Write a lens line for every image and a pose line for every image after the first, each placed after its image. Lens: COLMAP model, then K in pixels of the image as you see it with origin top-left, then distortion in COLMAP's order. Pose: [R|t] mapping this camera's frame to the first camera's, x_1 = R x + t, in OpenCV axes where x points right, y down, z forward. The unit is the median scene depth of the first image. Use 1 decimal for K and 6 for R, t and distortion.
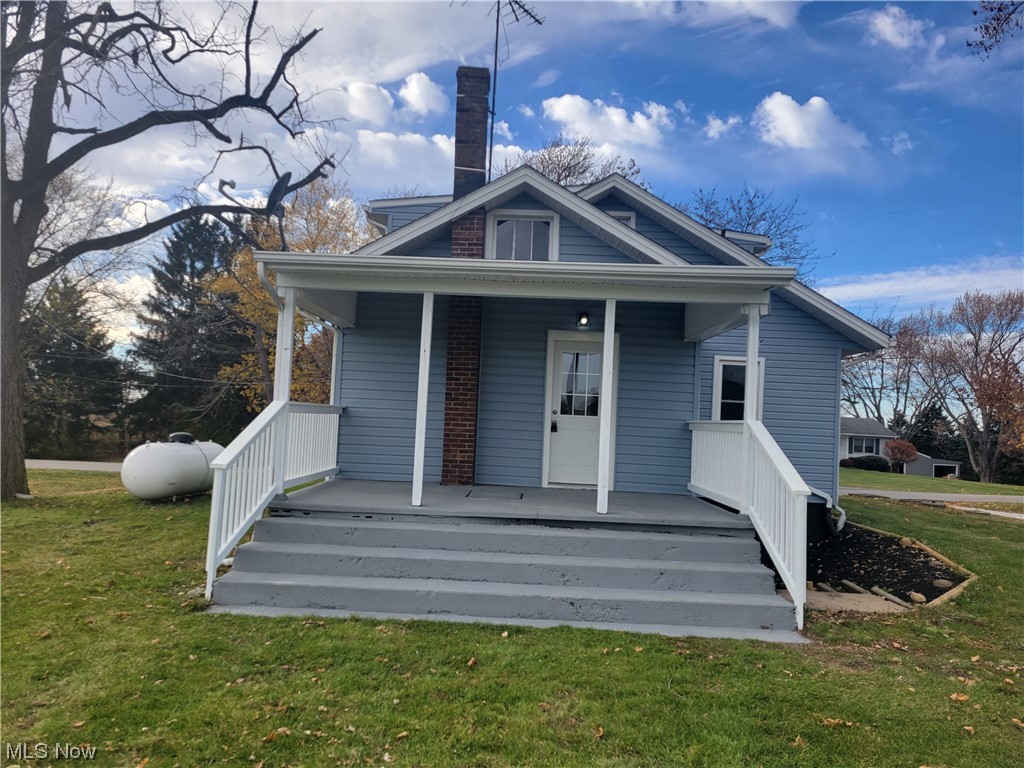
lens RADIAL K [[763.6, 0, 498.4], [0, 763.6, 382.3], [0, 0, 1]] dist [0.053688, -0.032823]
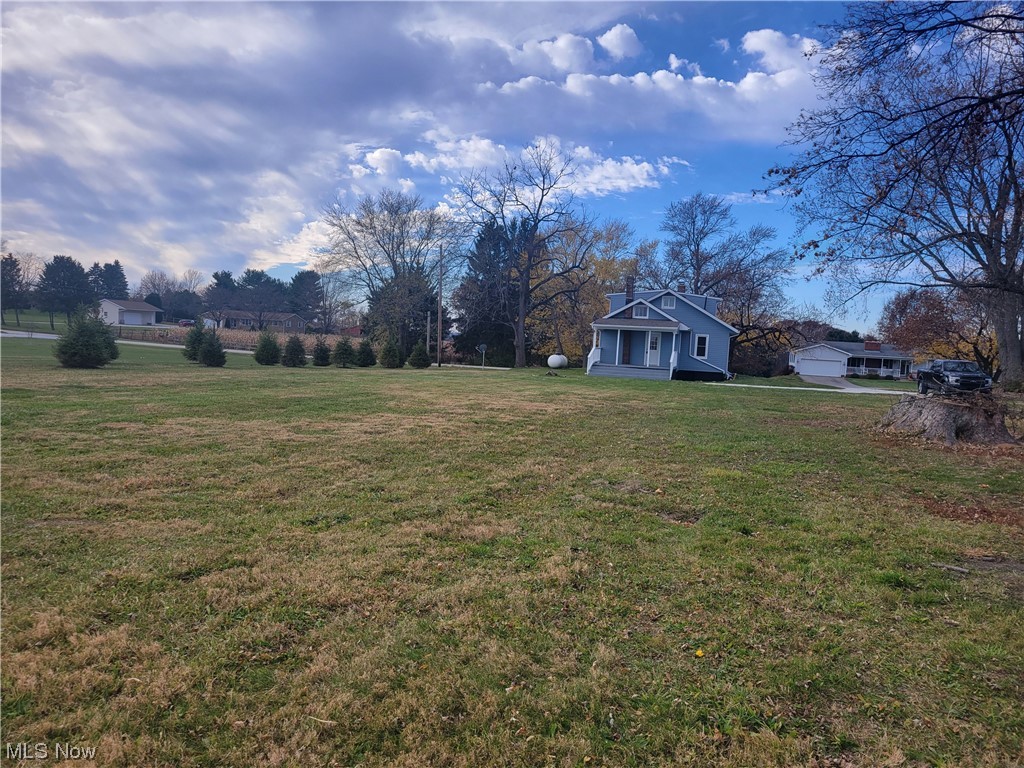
lens RADIAL K [[763.6, 0, 498.4], [0, 763.6, 382.3], [0, 0, 1]] dist [0.053688, -0.032823]
pose [[0.969703, 0.031735, -0.242219, 0.021197], [-0.007734, 0.995017, 0.099400, -0.013685], [0.244166, -0.094515, 0.965116, -0.238072]]
